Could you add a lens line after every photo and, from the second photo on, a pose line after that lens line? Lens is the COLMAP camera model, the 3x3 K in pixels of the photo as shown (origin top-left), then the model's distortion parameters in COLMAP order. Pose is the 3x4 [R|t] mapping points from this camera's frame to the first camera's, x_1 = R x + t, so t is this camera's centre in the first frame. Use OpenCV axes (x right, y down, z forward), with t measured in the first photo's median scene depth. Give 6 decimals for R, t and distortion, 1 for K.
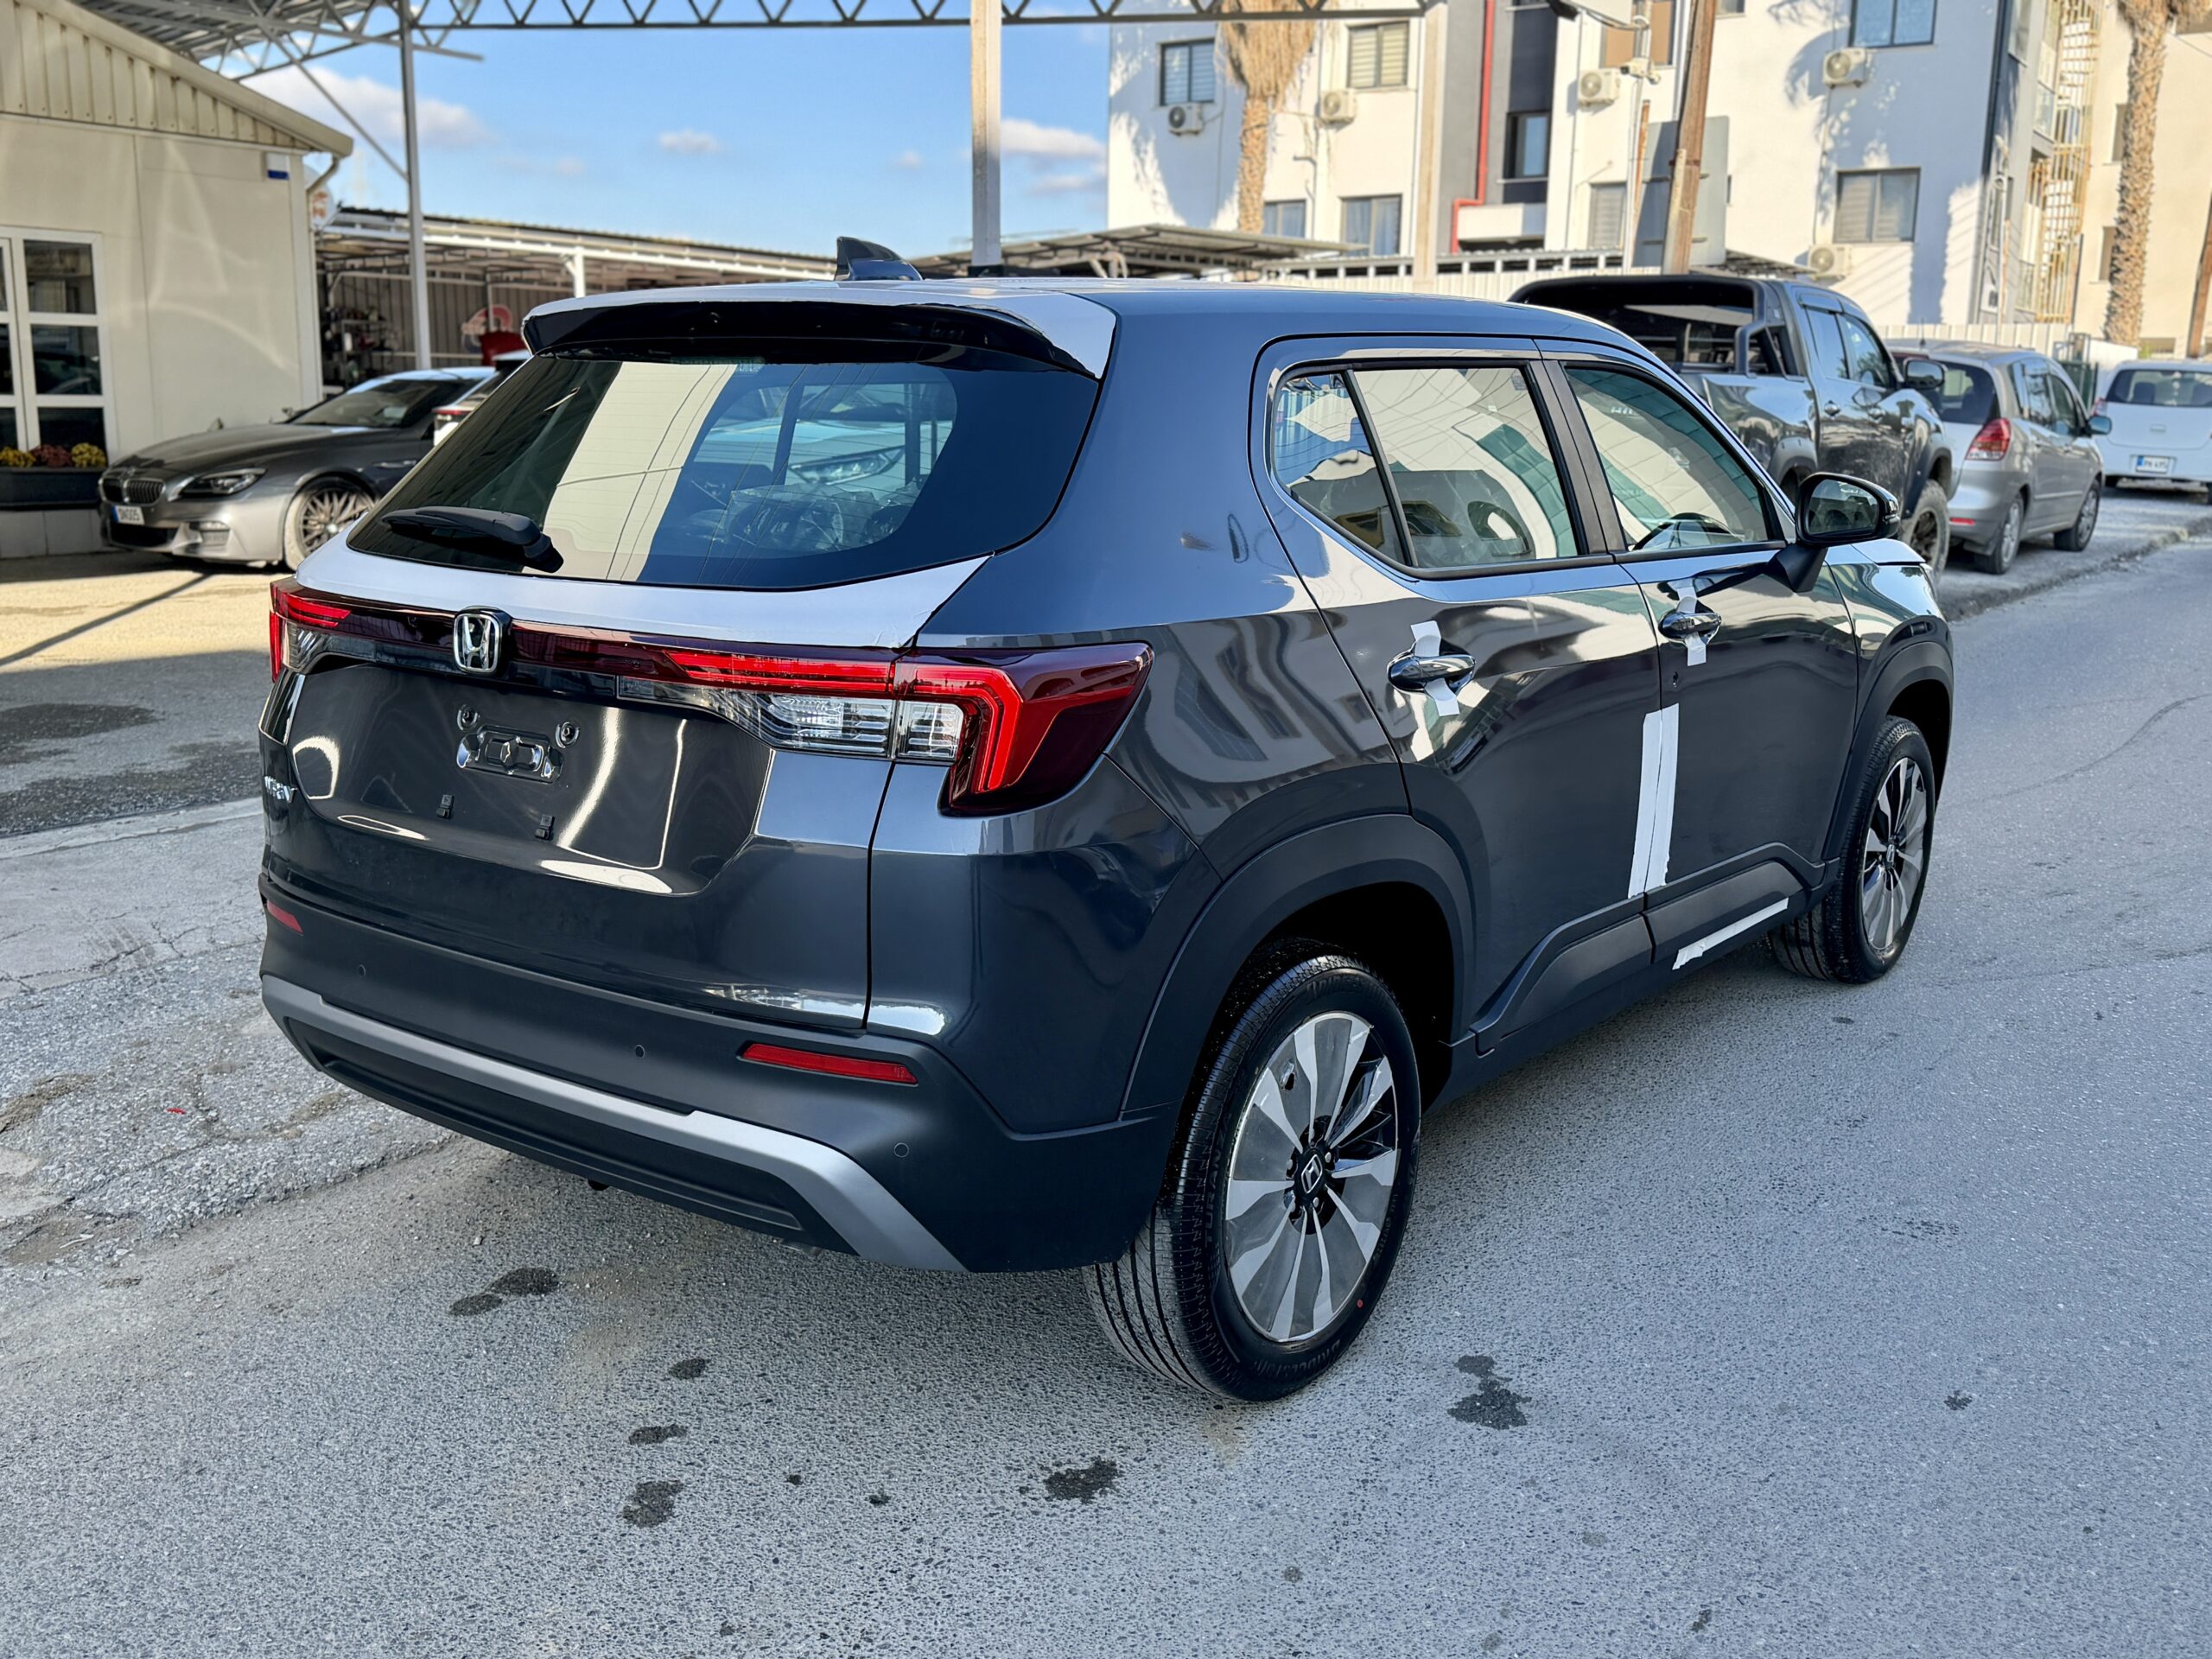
lens RADIAL K [[2042.2, 0, 1106.0], [0, 2042.2, 829.5], [0, 0, 1]] dist [0.104211, -0.168945]
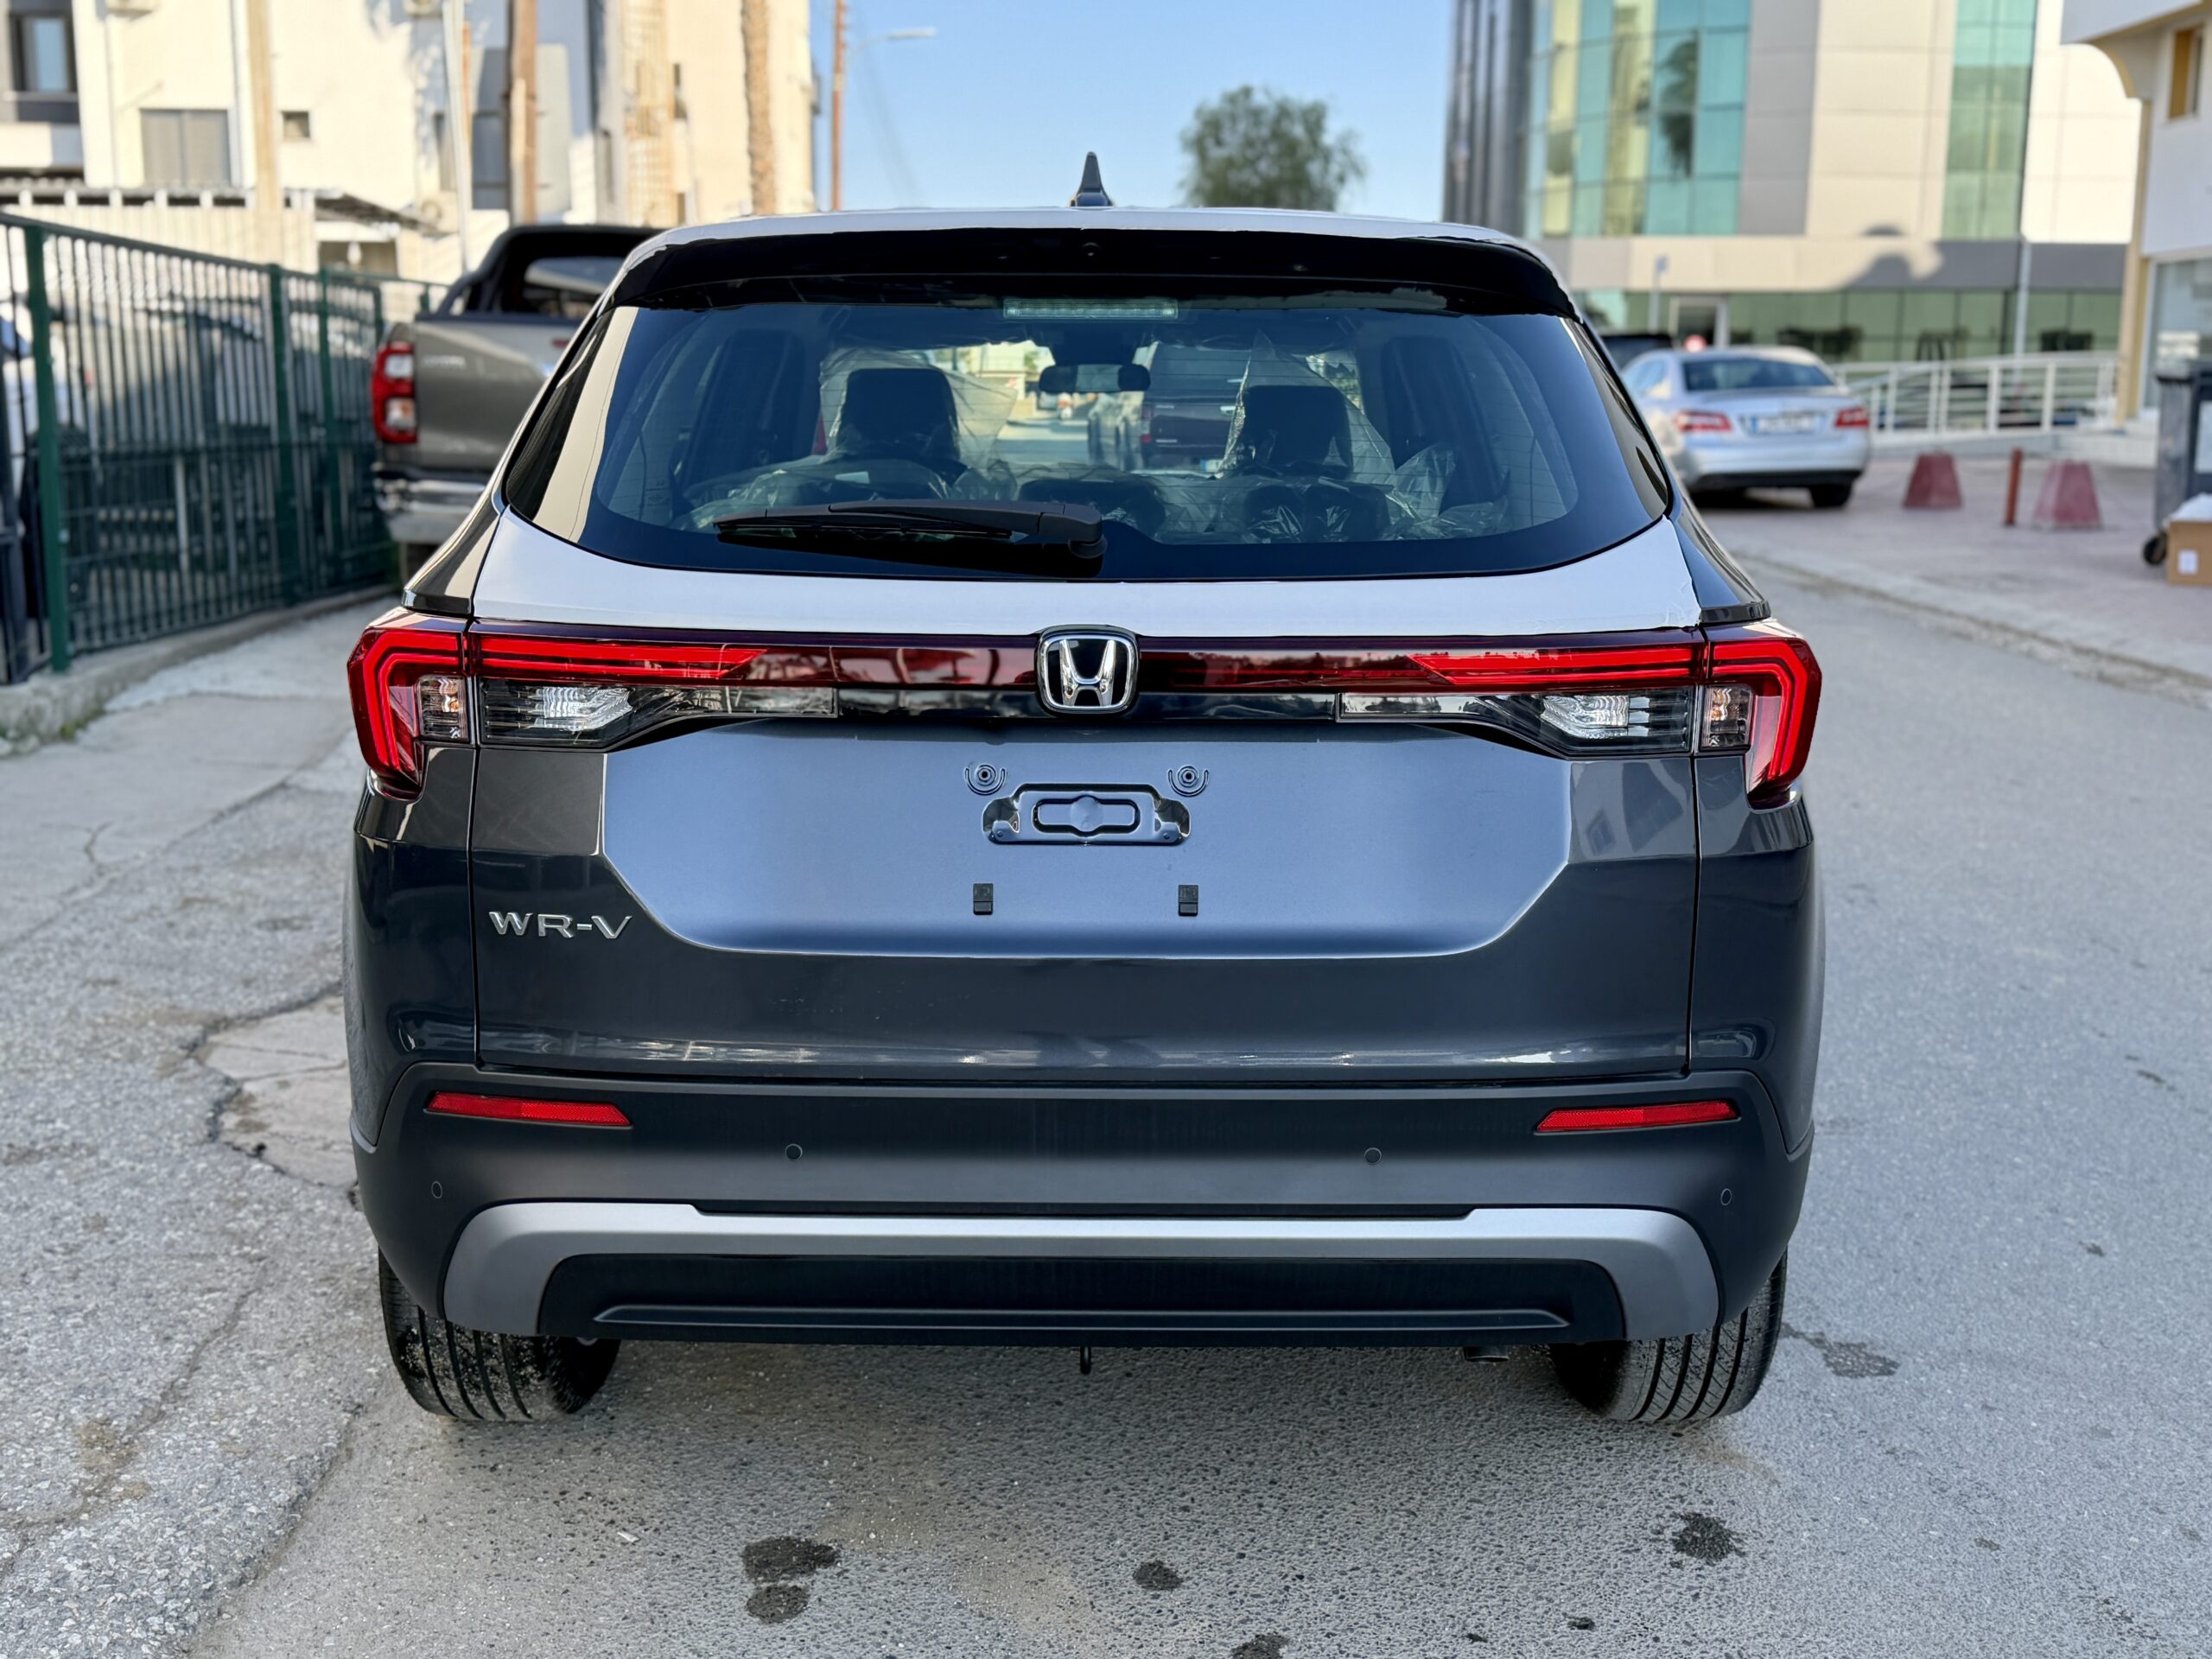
lens RADIAL K [[2334.4, 0, 1106.0], [0, 2334.4, 829.5], [0, 0, 1]] dist [0.178385, -0.394047]
pose [[0.791568, -0.117832, 0.599613, -0.566882], [0.125995, 0.991620, 0.028536, -0.039261], [-0.597951, 0.052961, 0.799781, 0.212236]]
